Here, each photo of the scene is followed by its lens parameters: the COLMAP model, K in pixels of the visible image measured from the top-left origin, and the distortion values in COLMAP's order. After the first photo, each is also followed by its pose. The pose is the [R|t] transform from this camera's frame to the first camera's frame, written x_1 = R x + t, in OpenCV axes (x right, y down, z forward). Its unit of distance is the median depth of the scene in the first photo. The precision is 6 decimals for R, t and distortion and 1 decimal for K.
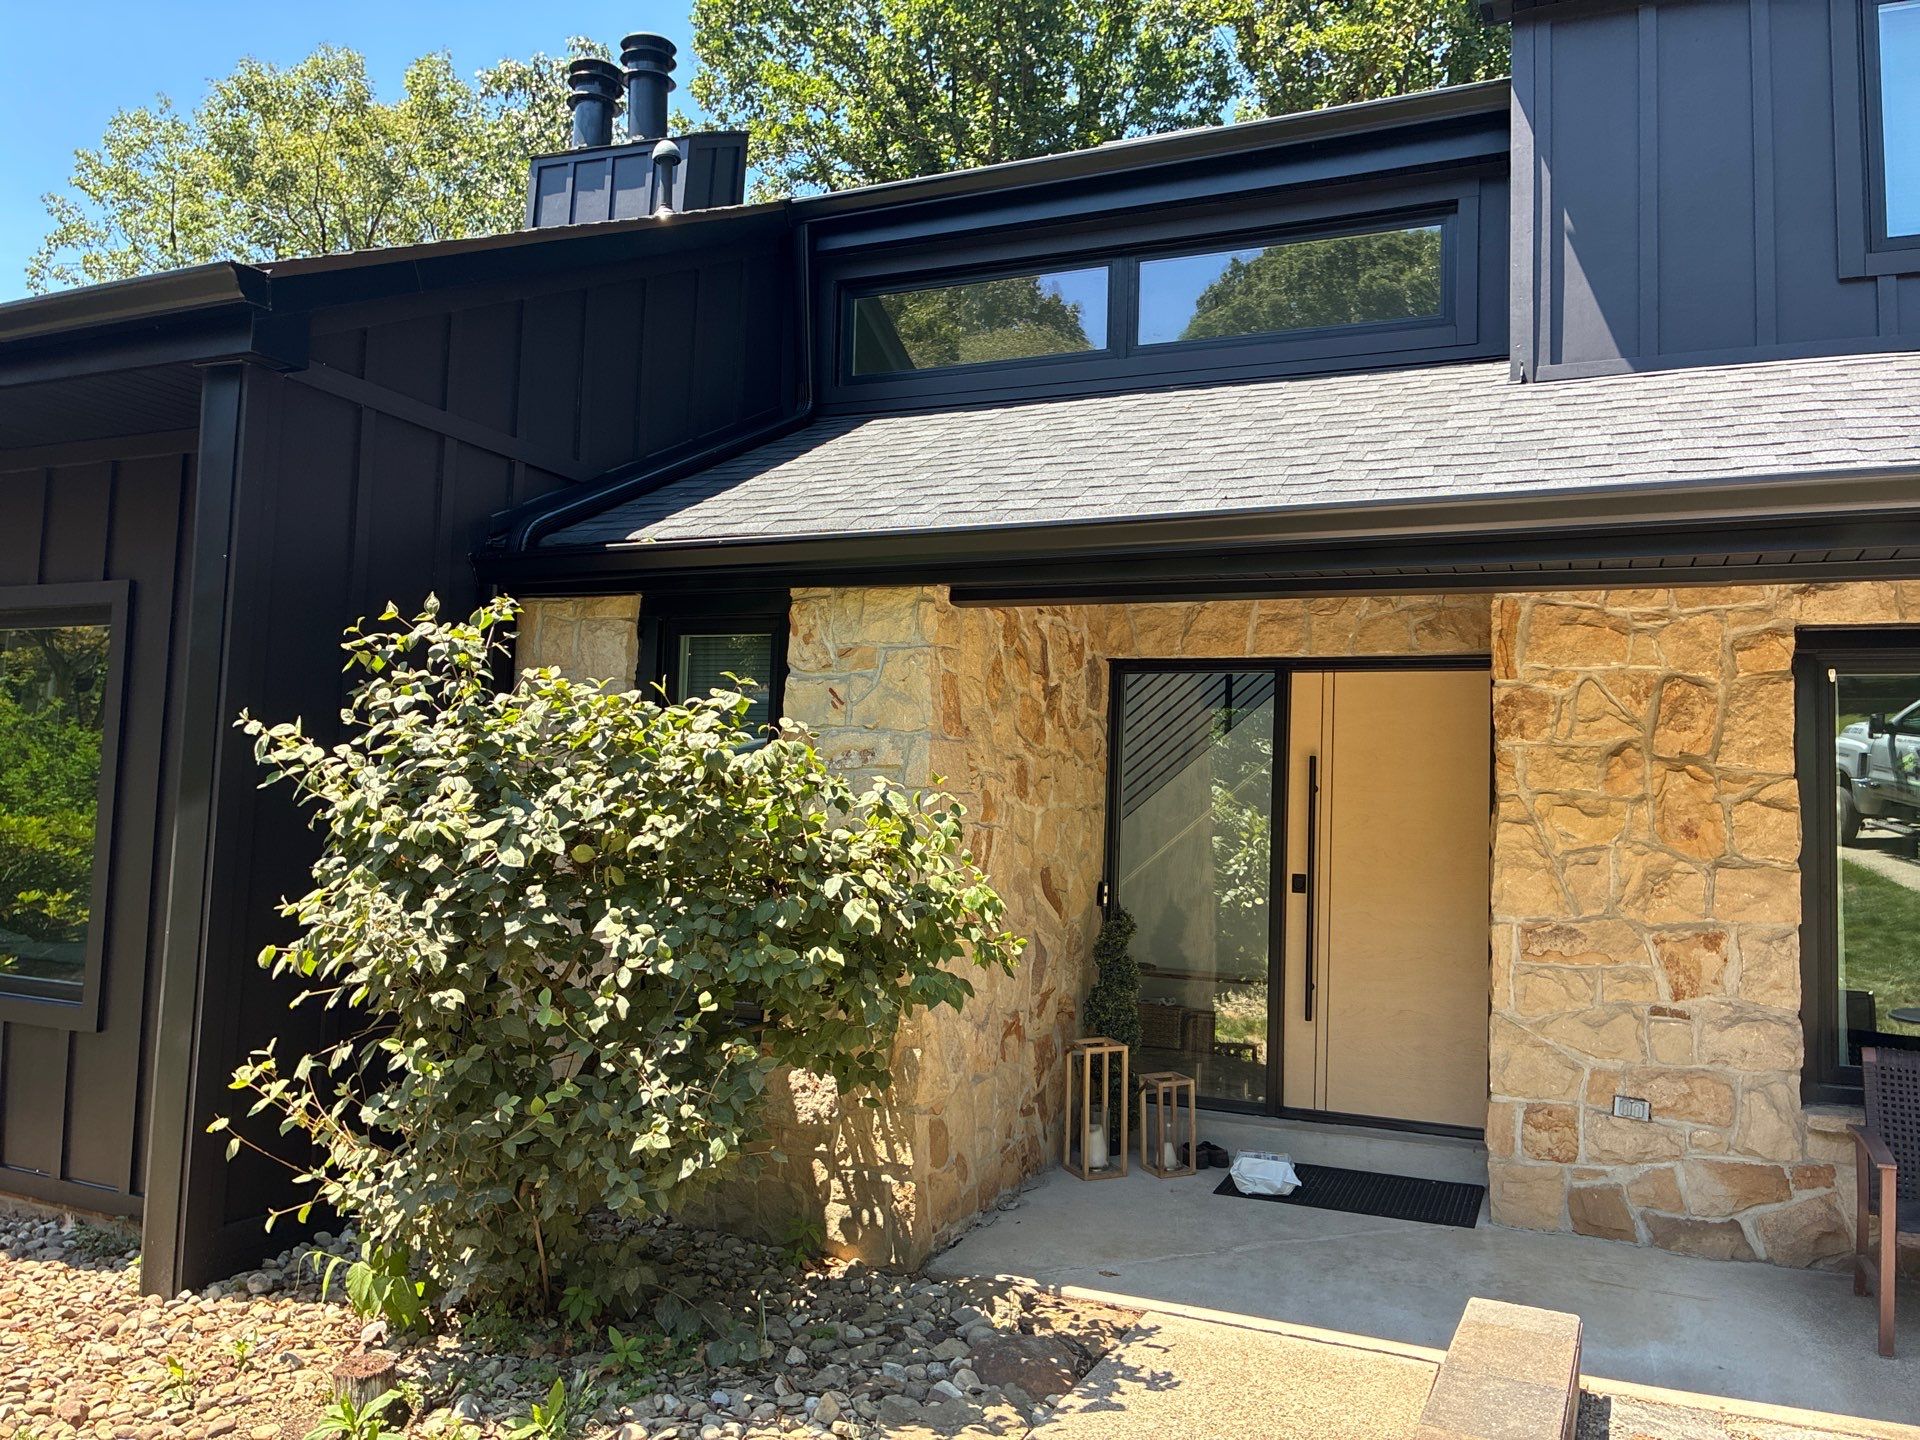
lens RADIAL K [[1465.9, 0, 963.2], [0, 1465.9, 721.3], [0, 0, 1]] dist [0.039141, -0.048171]
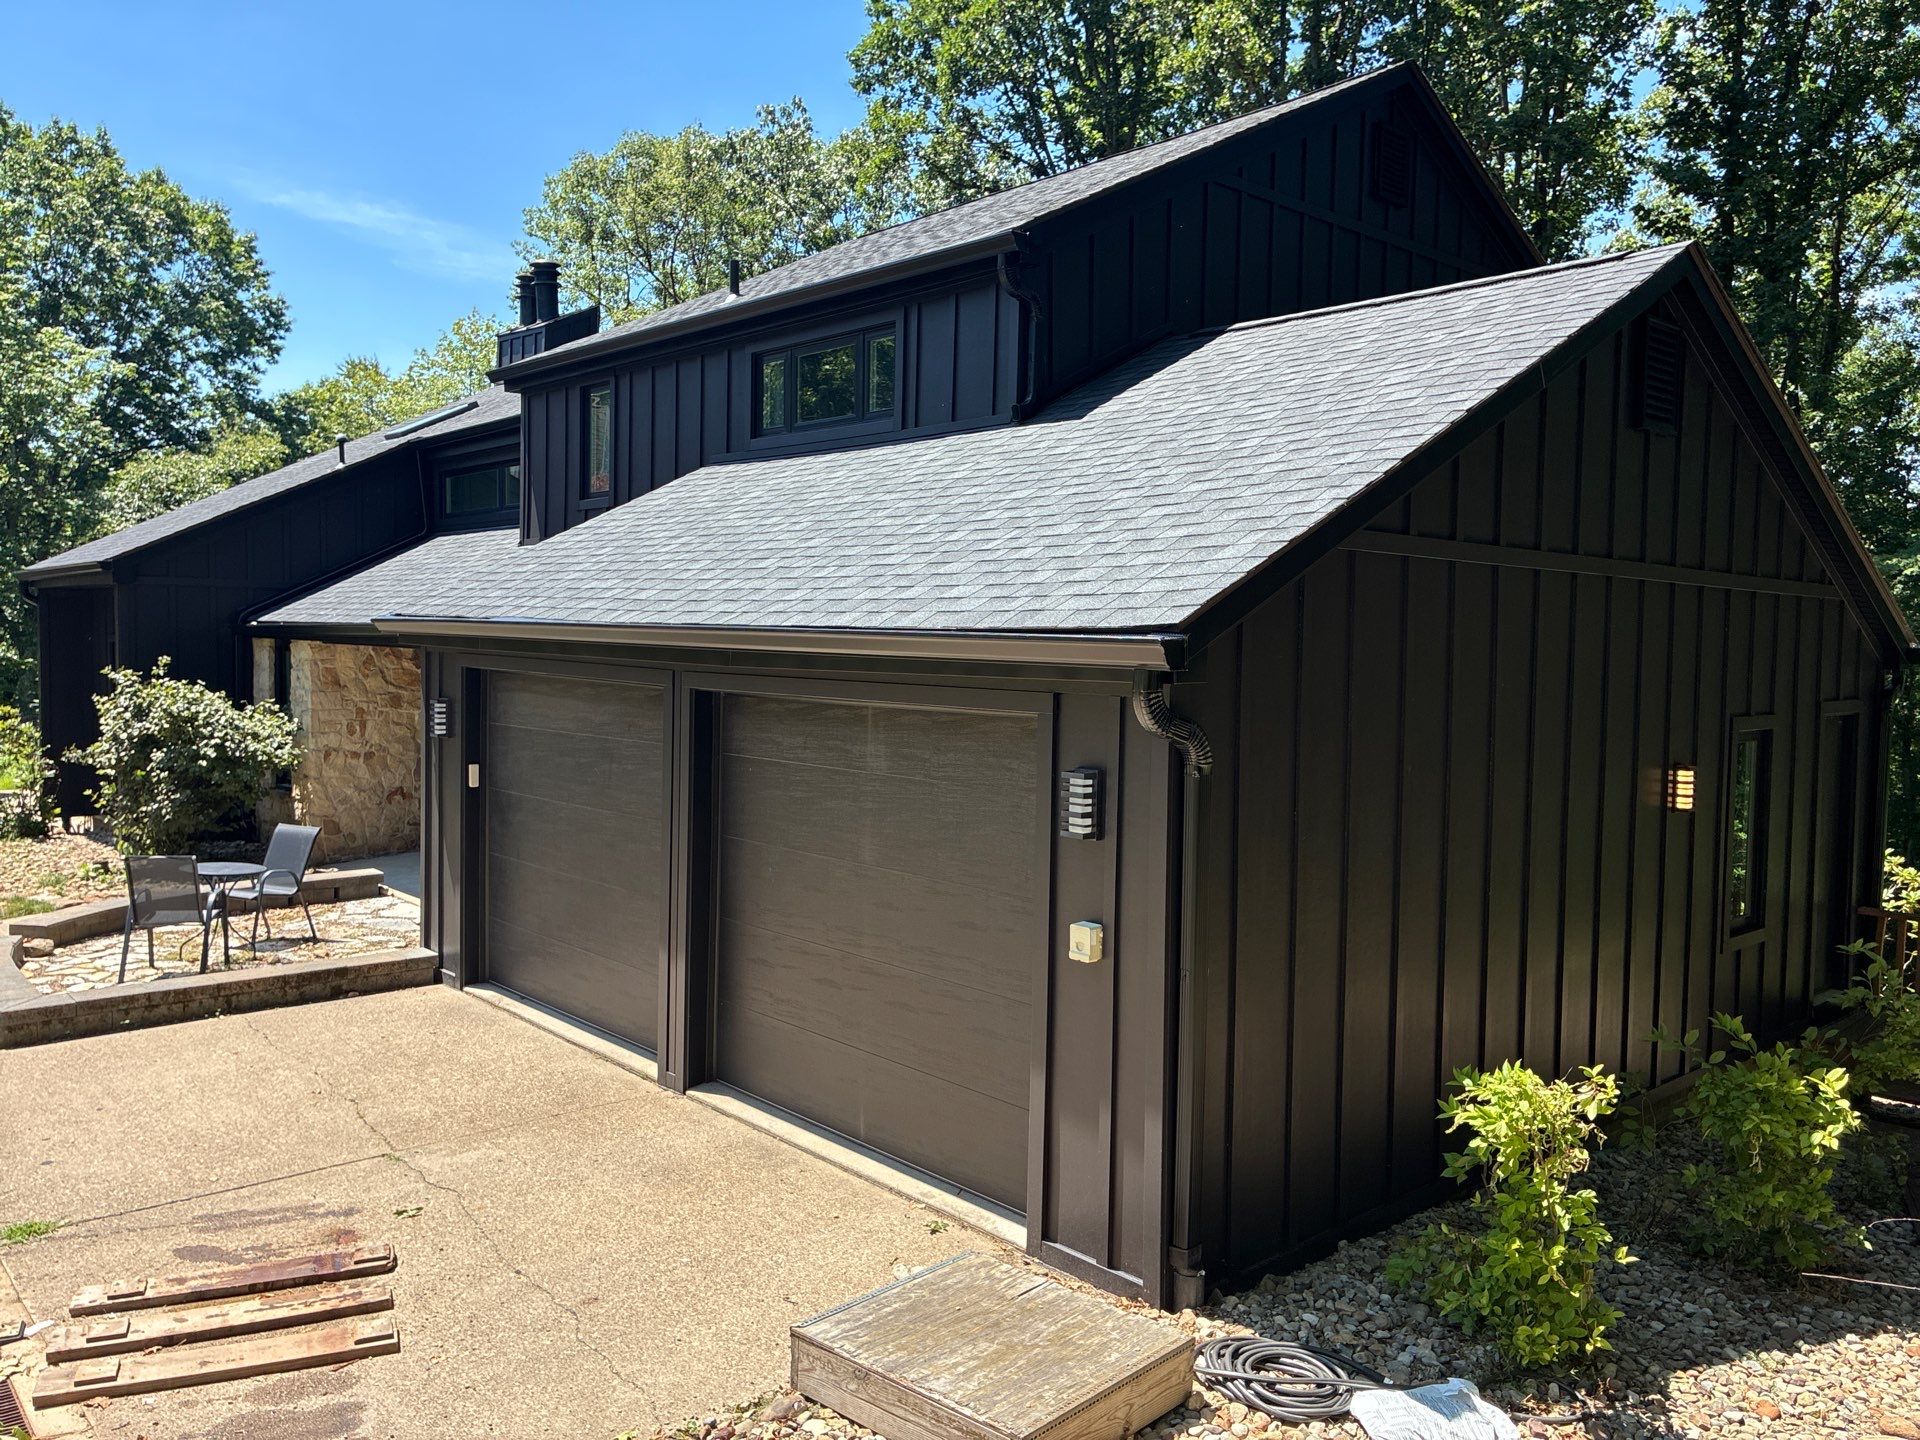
lens RADIAL K [[1465.9, 0, 950.4], [0, 1465.9, 719.8], [0, 0, 1]] dist [0.039141, -0.048171]
pose [[0.907296, 0.001756, -0.420489, 2.272485], [0.049378, 0.992628, 0.110688, -0.188997], [0.417584, -0.121190, 0.900520, -1.085928]]
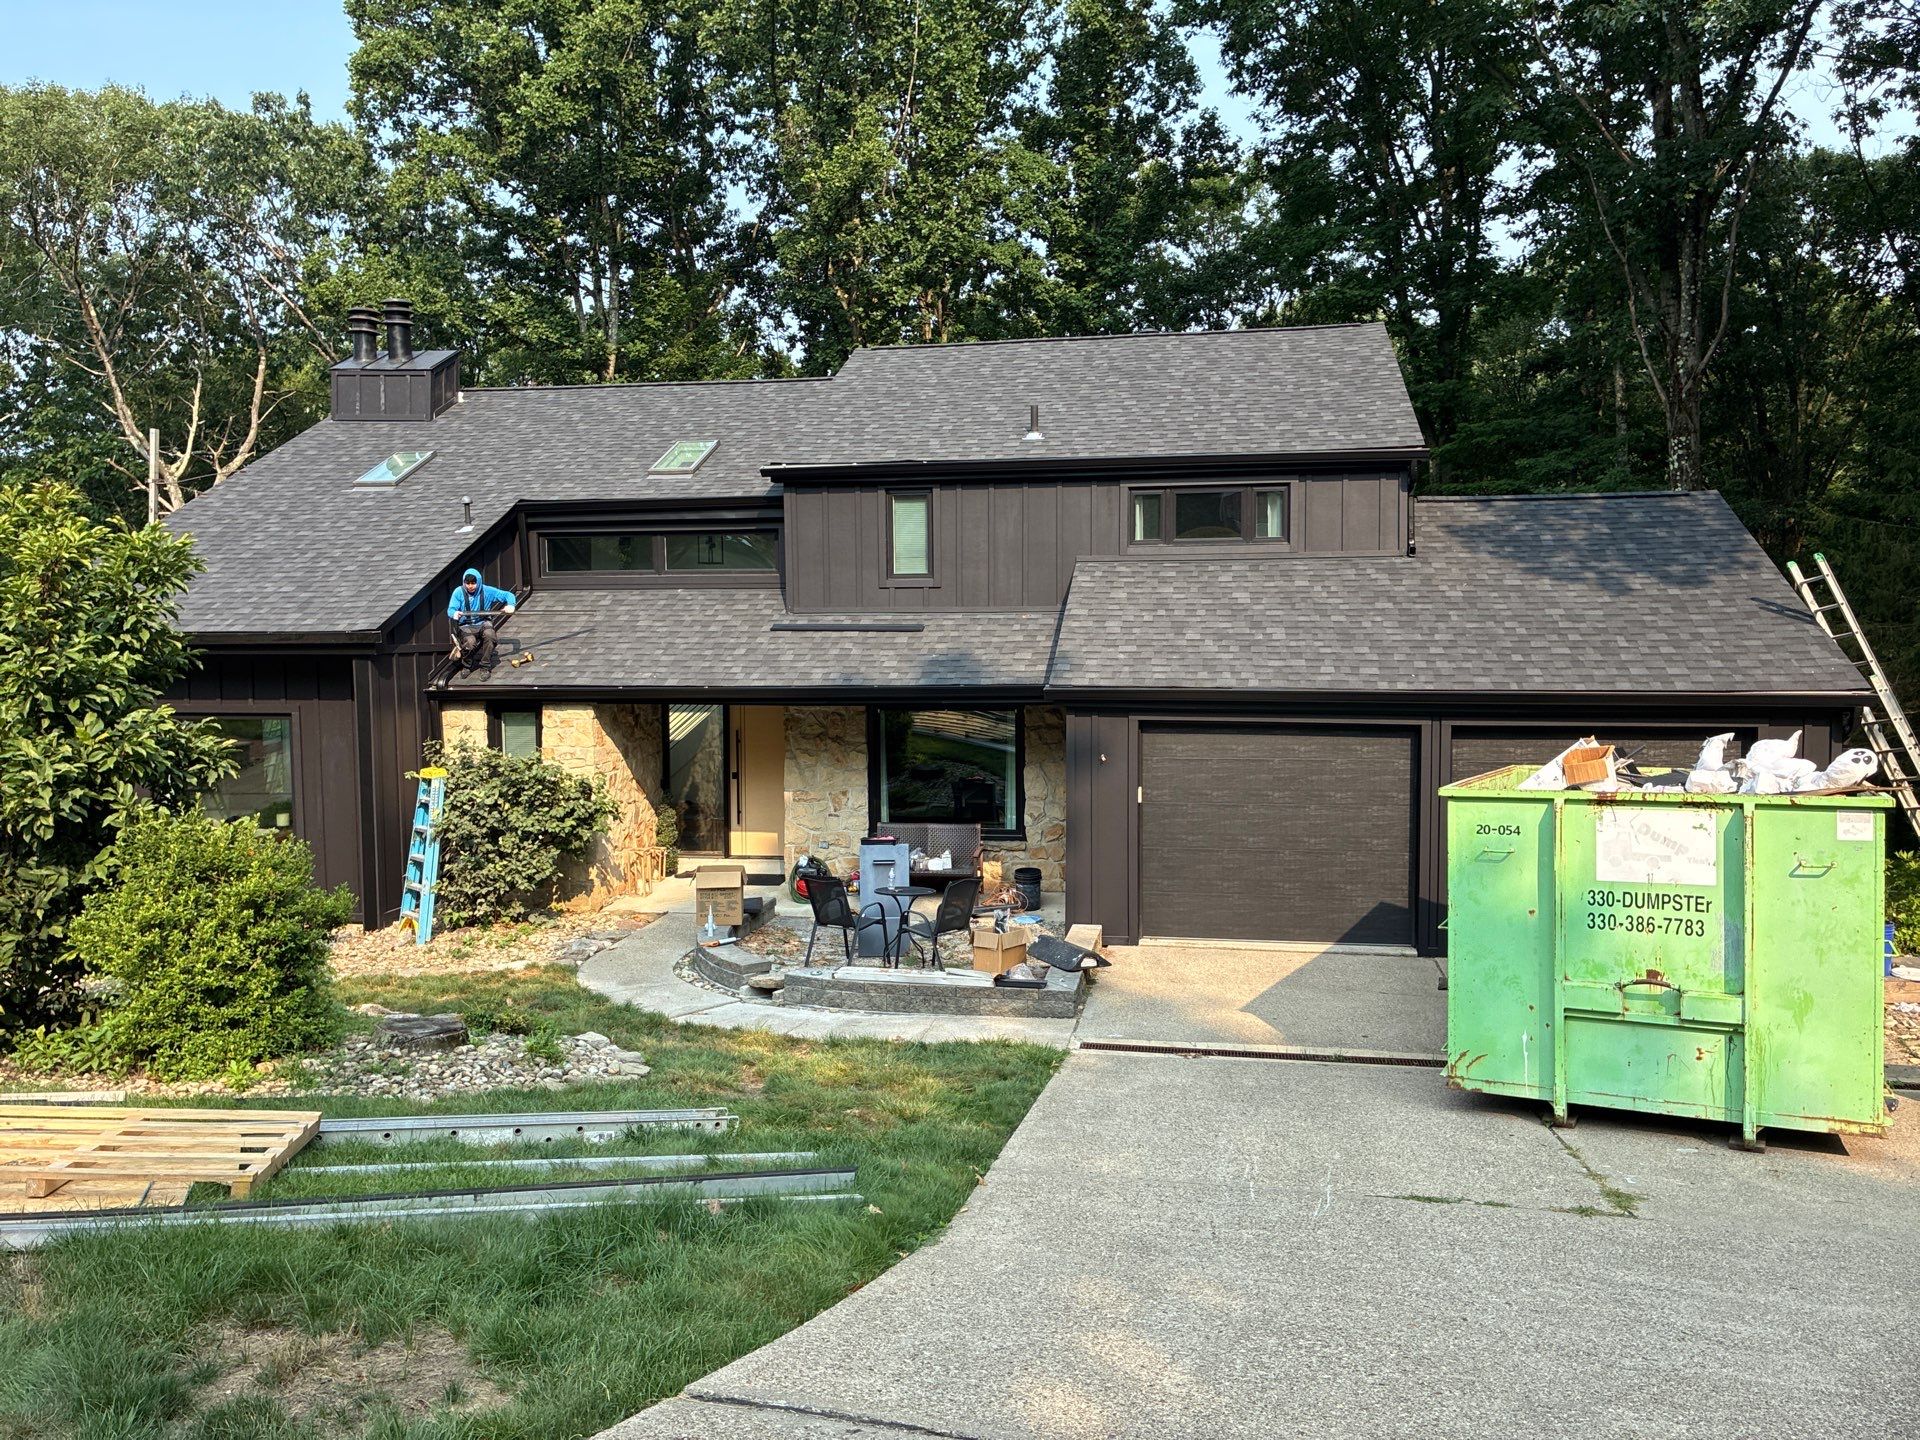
lens RADIAL K [[1465.9, 0, 966.2], [0, 1465.9, 723.1], [0, 0, 1]] dist [0.039141, -0.048171]
pose [[0.970954, -0.057839, 0.232171, 0.021636], [0.023600, 0.988761, 0.147628, -0.471560], [-0.238100, -0.137861, 0.961407, -2.133242]]
